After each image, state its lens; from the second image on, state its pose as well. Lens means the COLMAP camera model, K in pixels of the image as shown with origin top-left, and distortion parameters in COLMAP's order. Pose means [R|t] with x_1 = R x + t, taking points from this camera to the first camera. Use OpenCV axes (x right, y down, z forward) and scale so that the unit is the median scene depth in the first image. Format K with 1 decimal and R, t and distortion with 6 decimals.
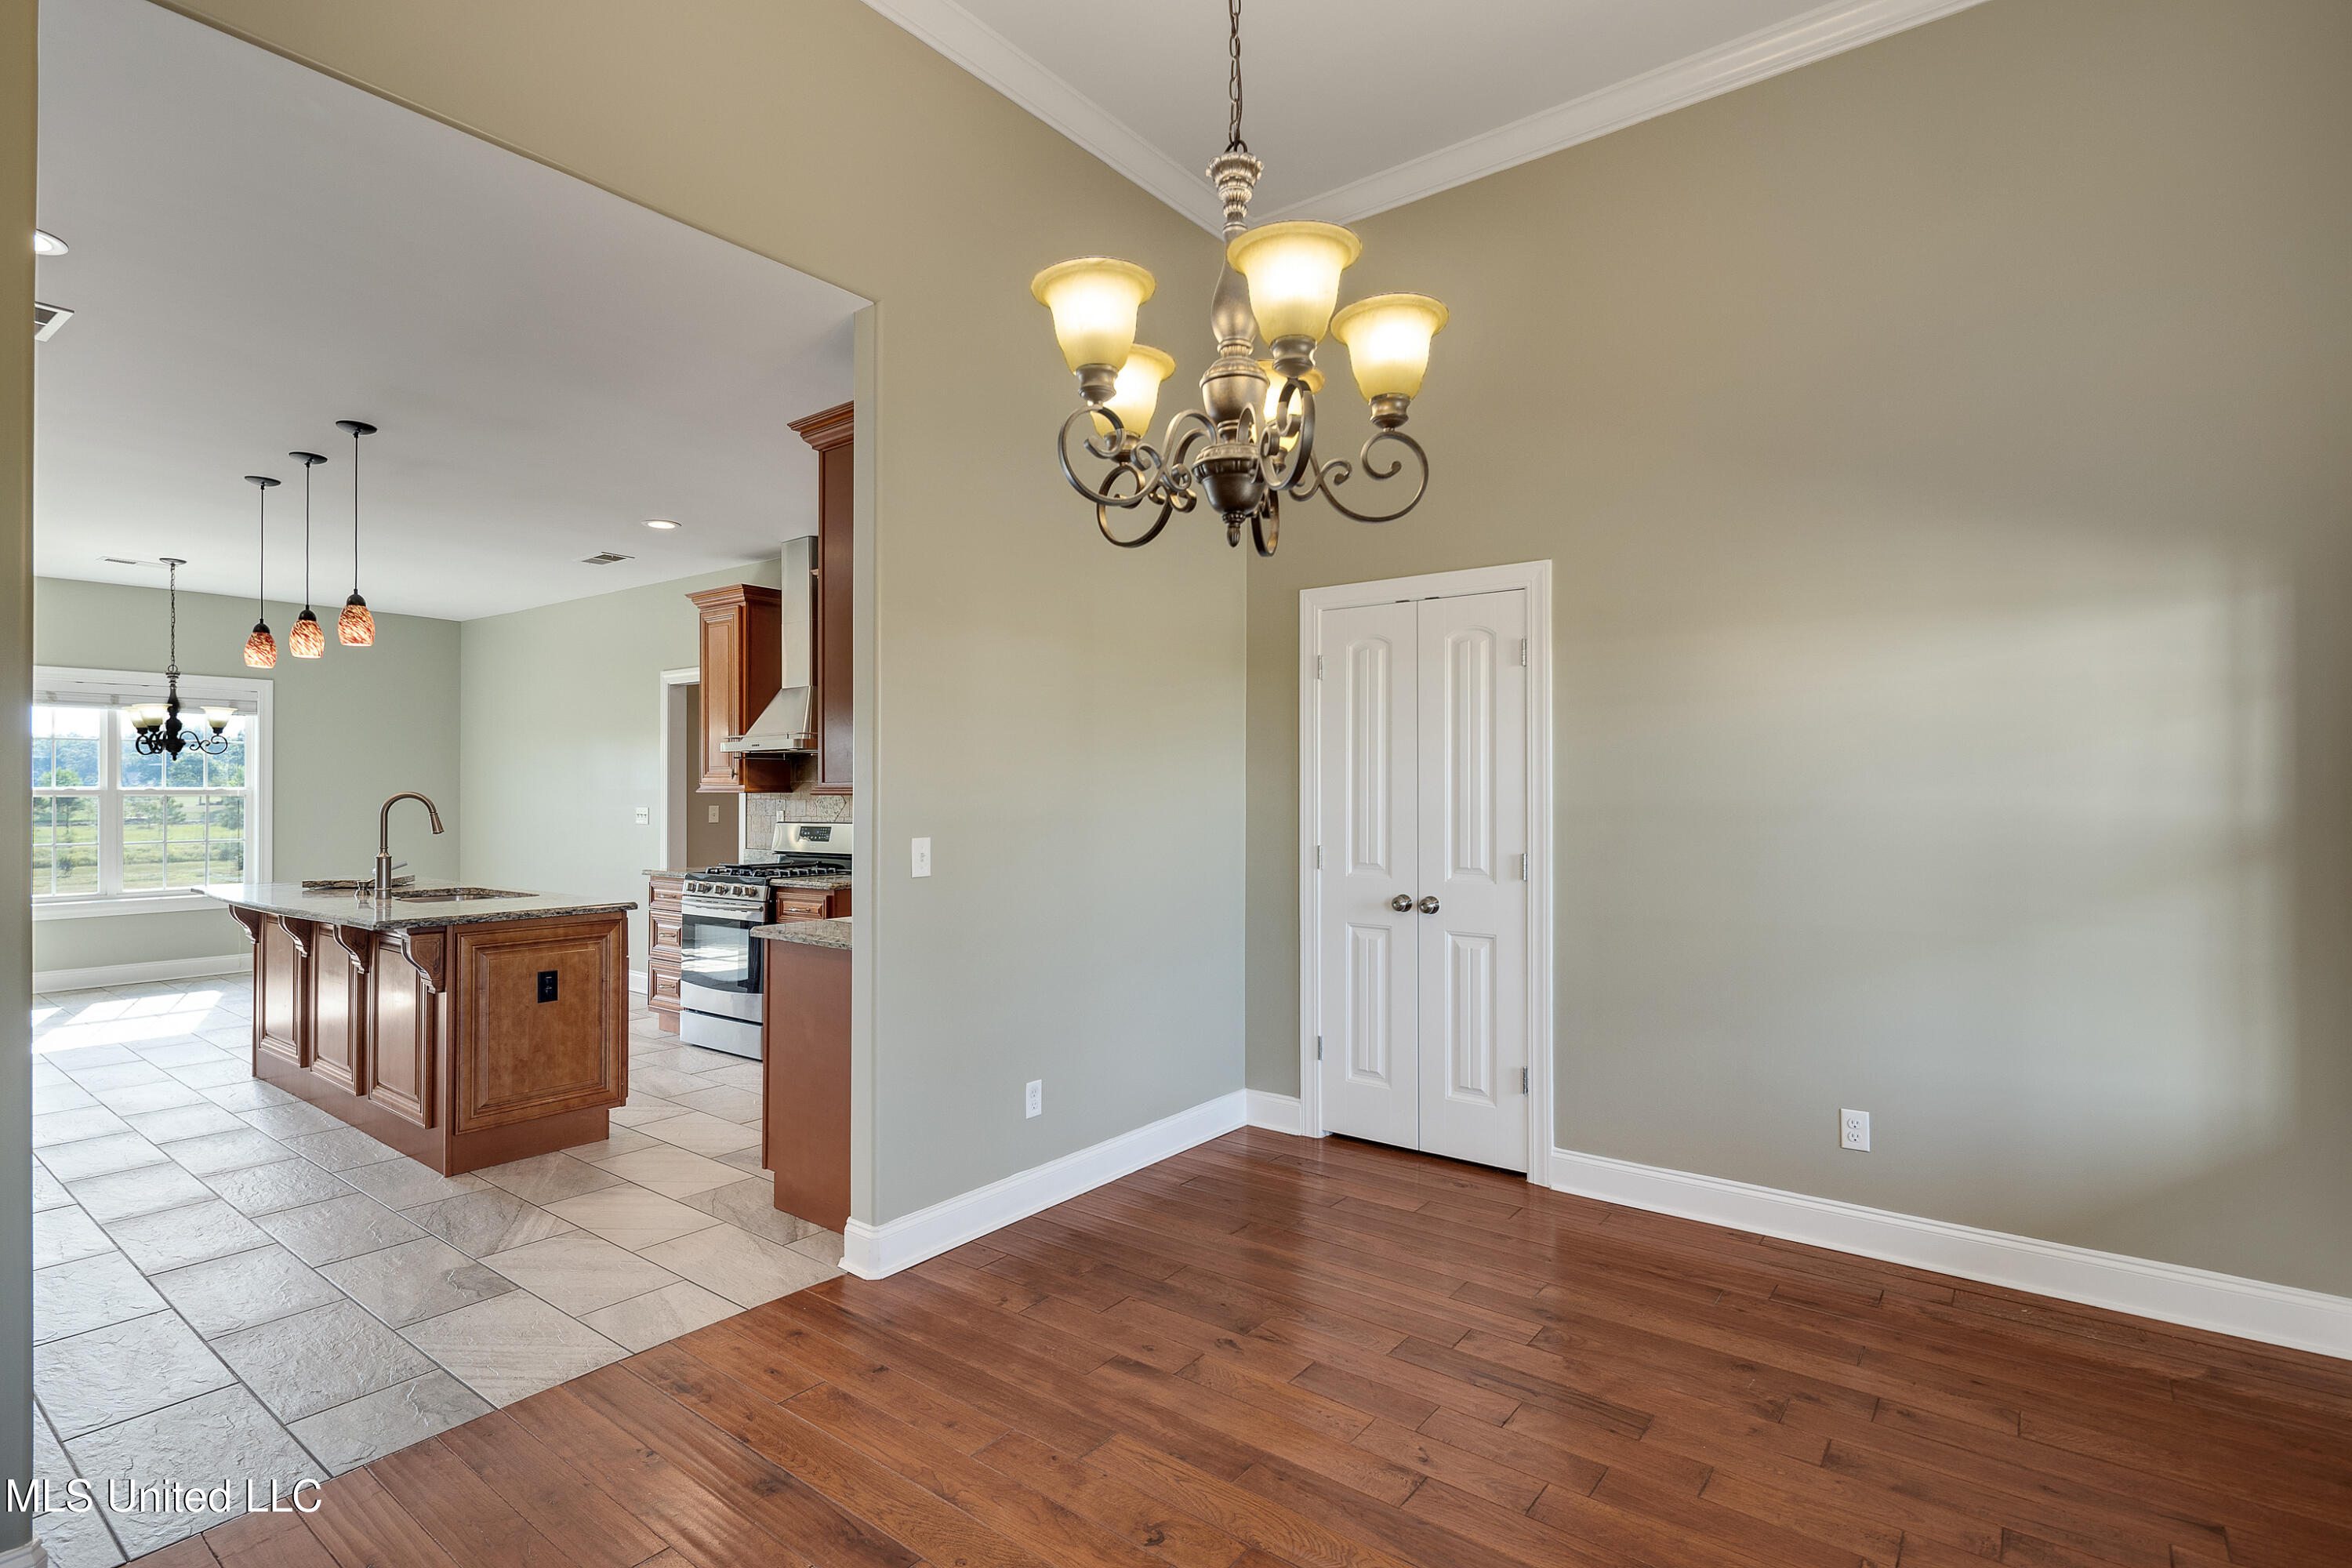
lens RADIAL K [[1135.6, 0, 1181.0], [0, 1135.6, 788.2], [0, 0, 1]] dist [0.003903, -0.000427]
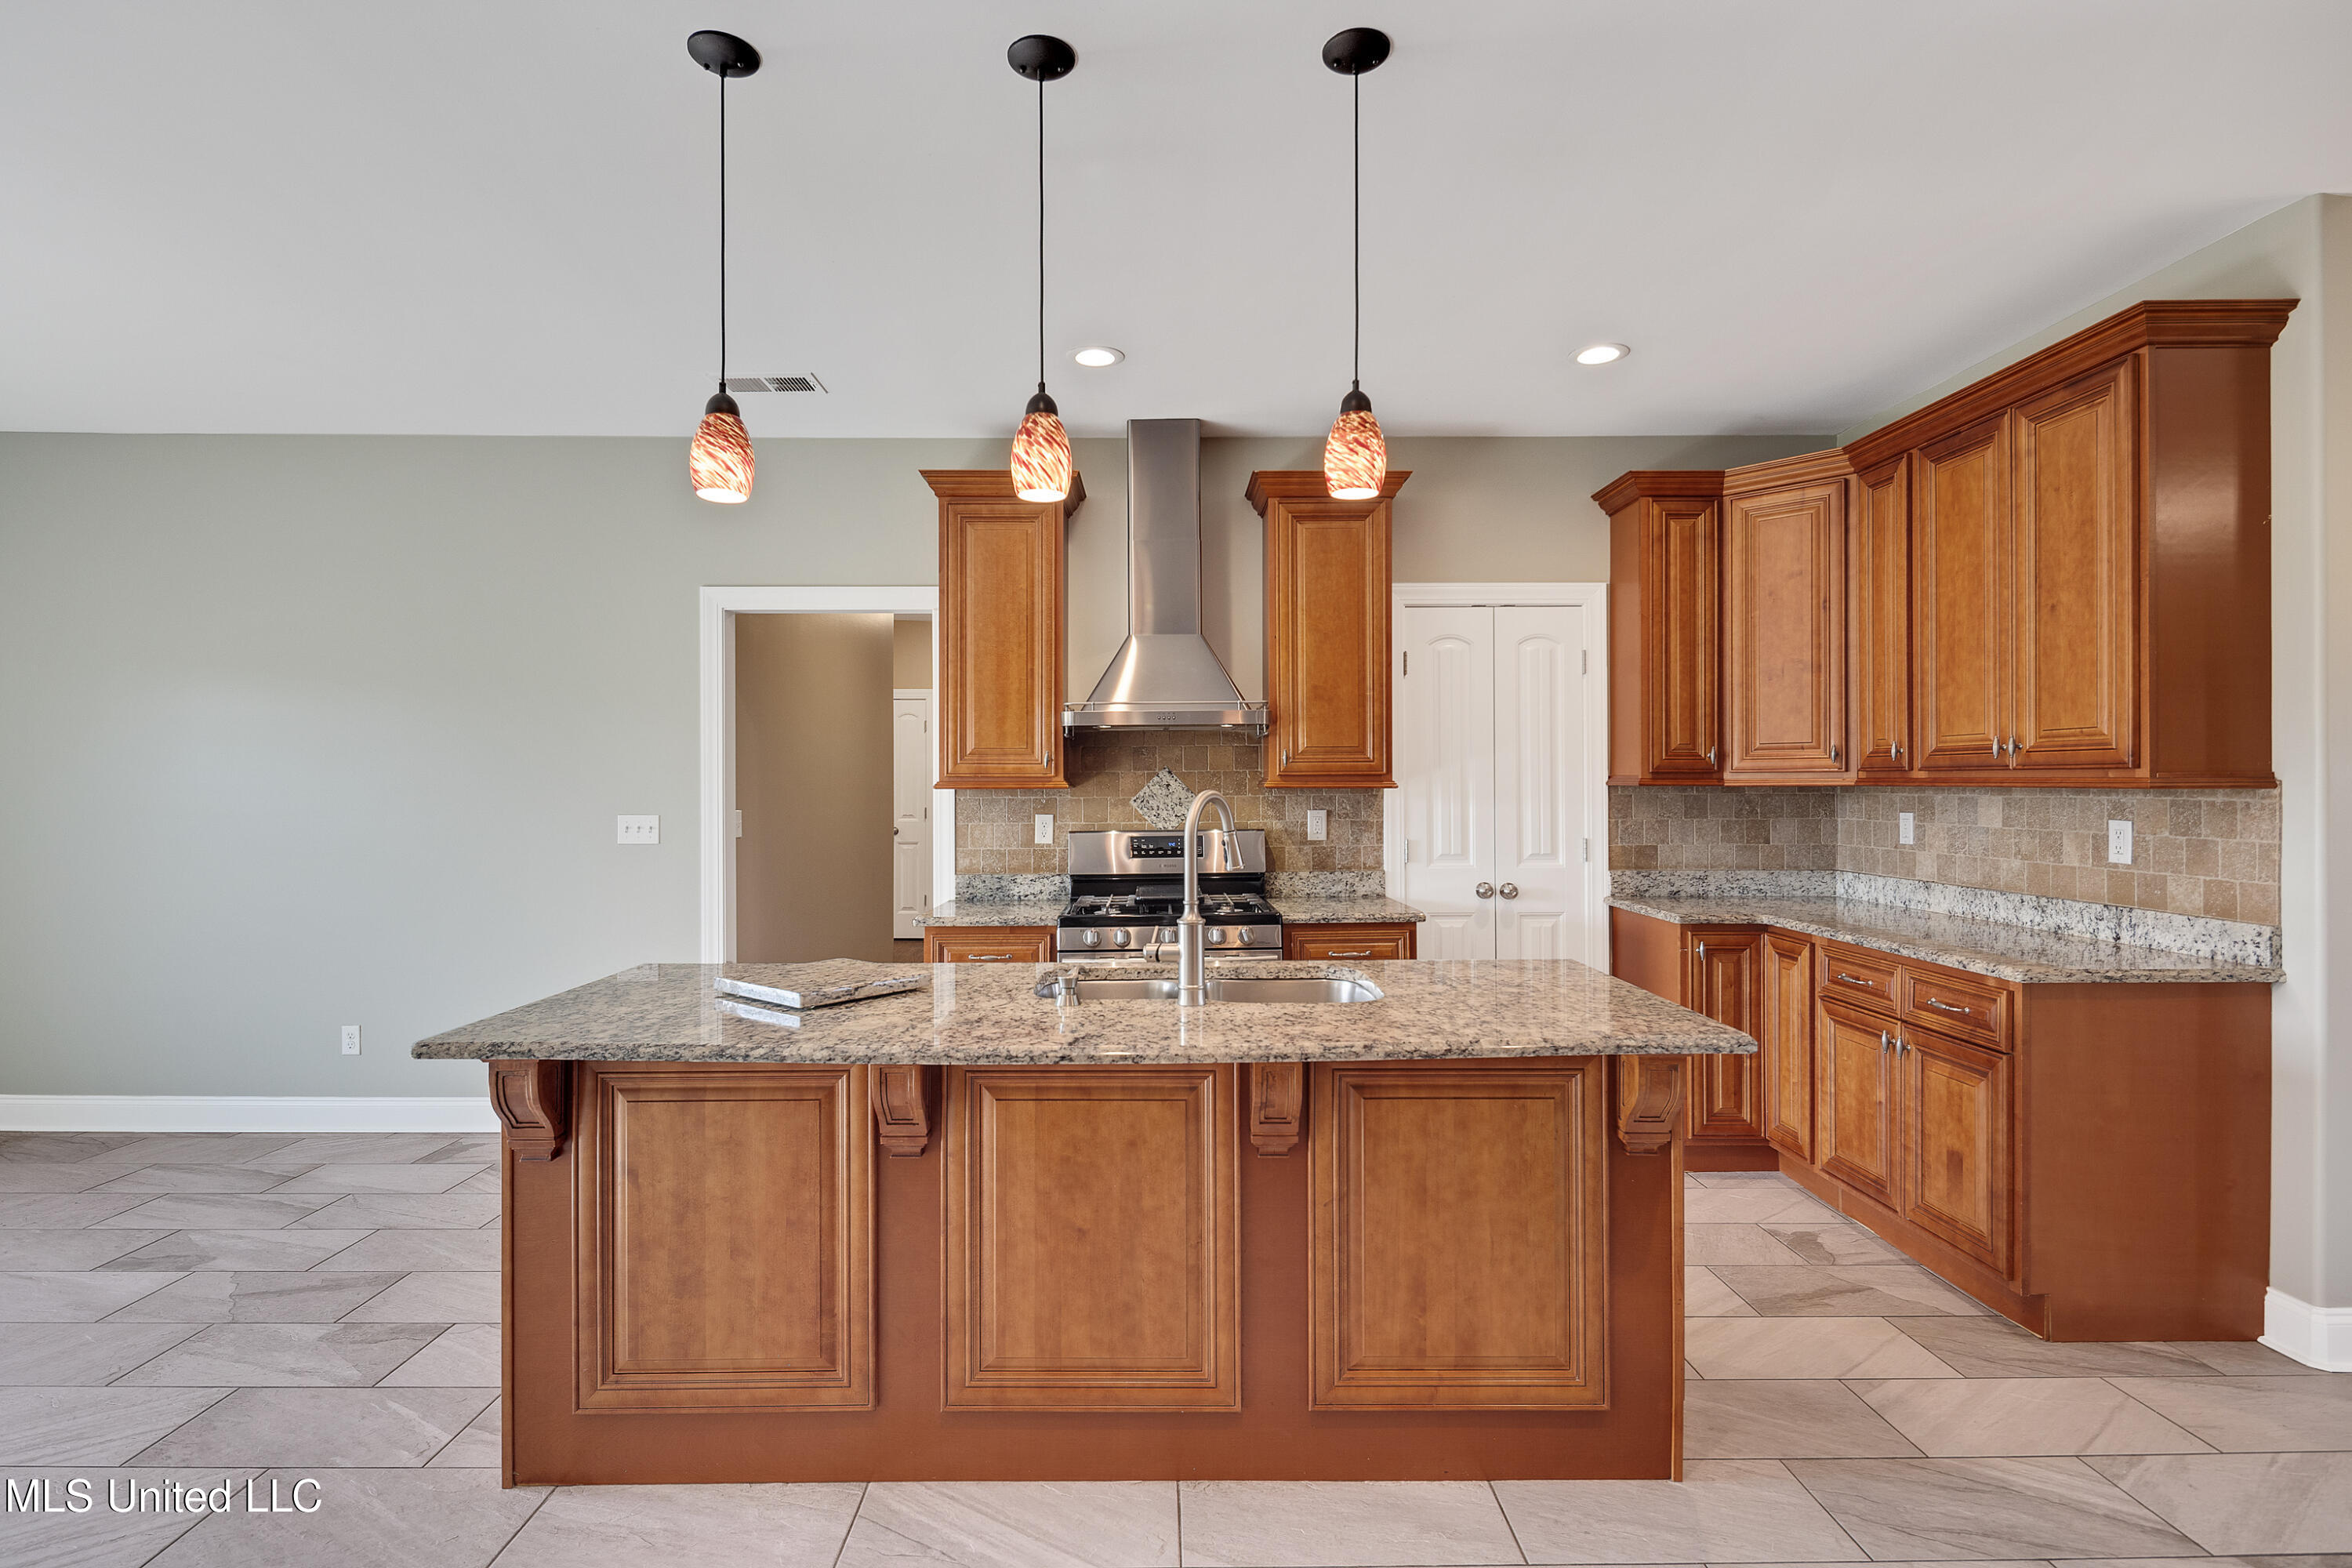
lens RADIAL K [[1124.0, 0, 1166.8], [0, 1124.0, 783.3], [0, 0, 1]] dist [-0.002379, -0.001019]
pose [[0.788944, -0.005466, 0.614440, -1.164830], [0.003539, 0.999984, 0.004352, -0.003629], [-0.614455, -0.001259, 0.788951, 0.710761]]
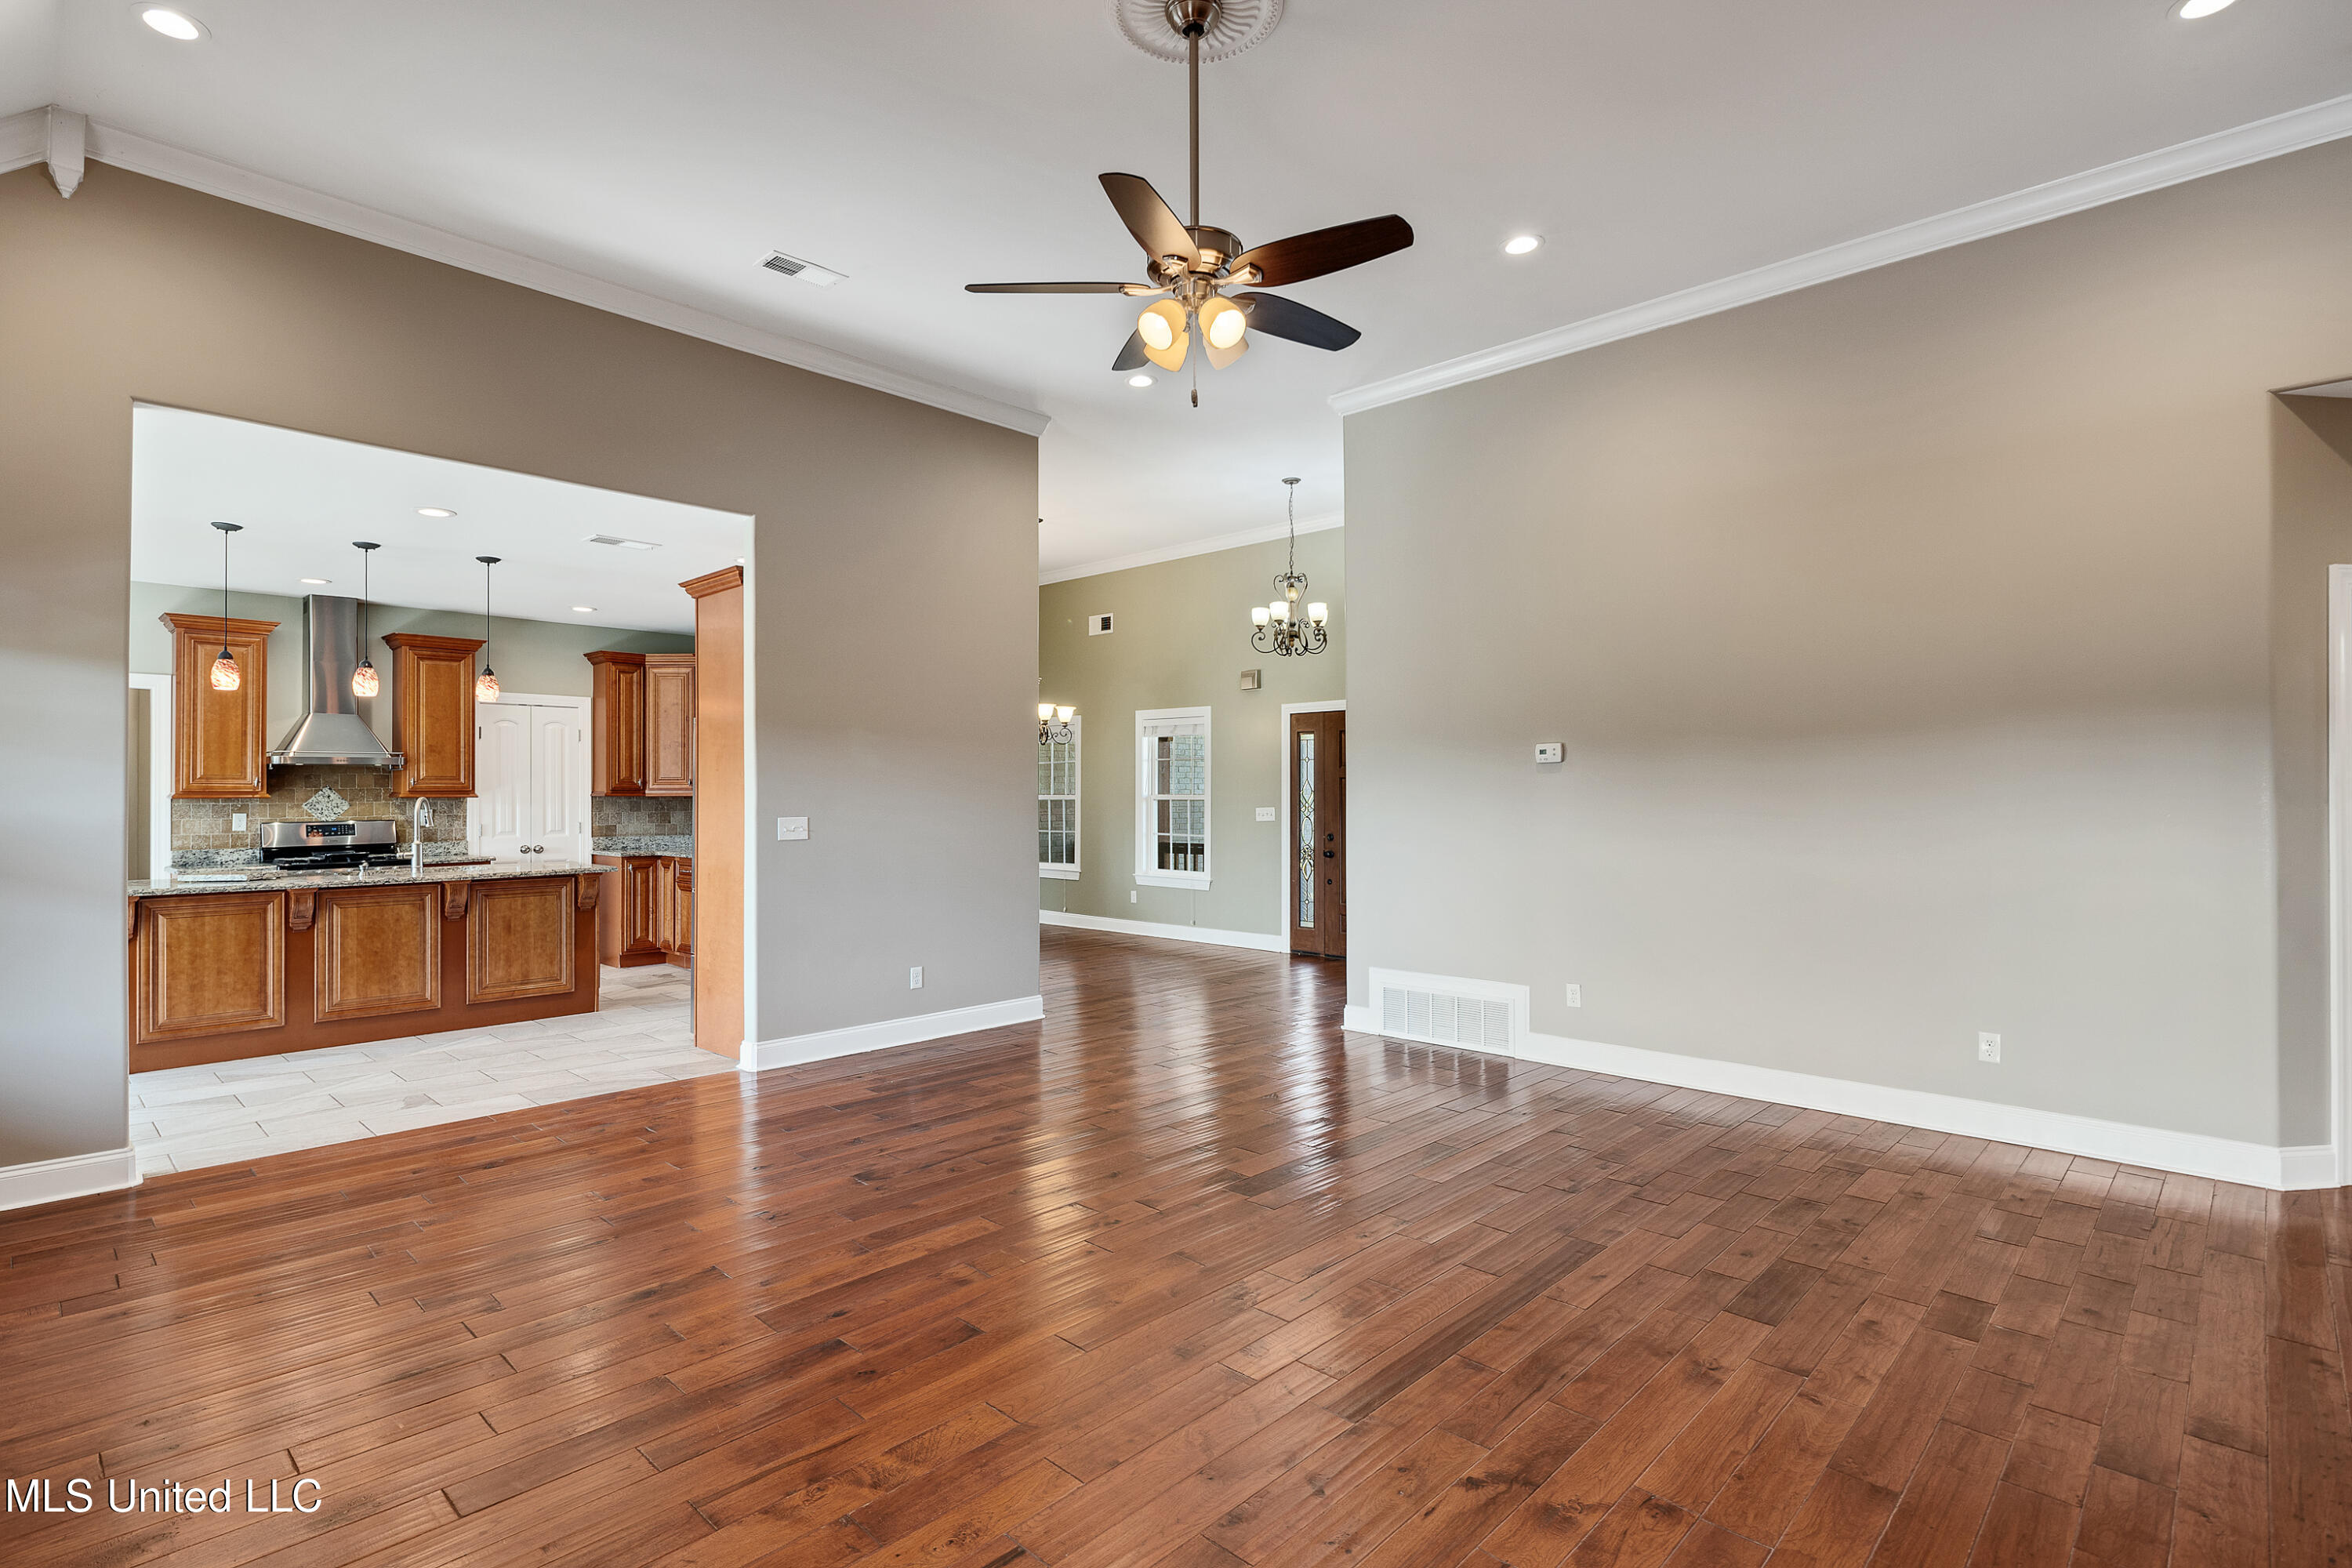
lens RADIAL K [[1124.0, 0, 1166.8], [0, 1124.0, 783.3], [0, 0, 1]] dist [-0.002379, -0.001019]
pose [[0.097620, 0.006128, 0.995205, -2.292409], [0.000313, 0.999981, -0.006188, -0.006845], [-0.995224, 0.000916, 0.097616, -0.065368]]
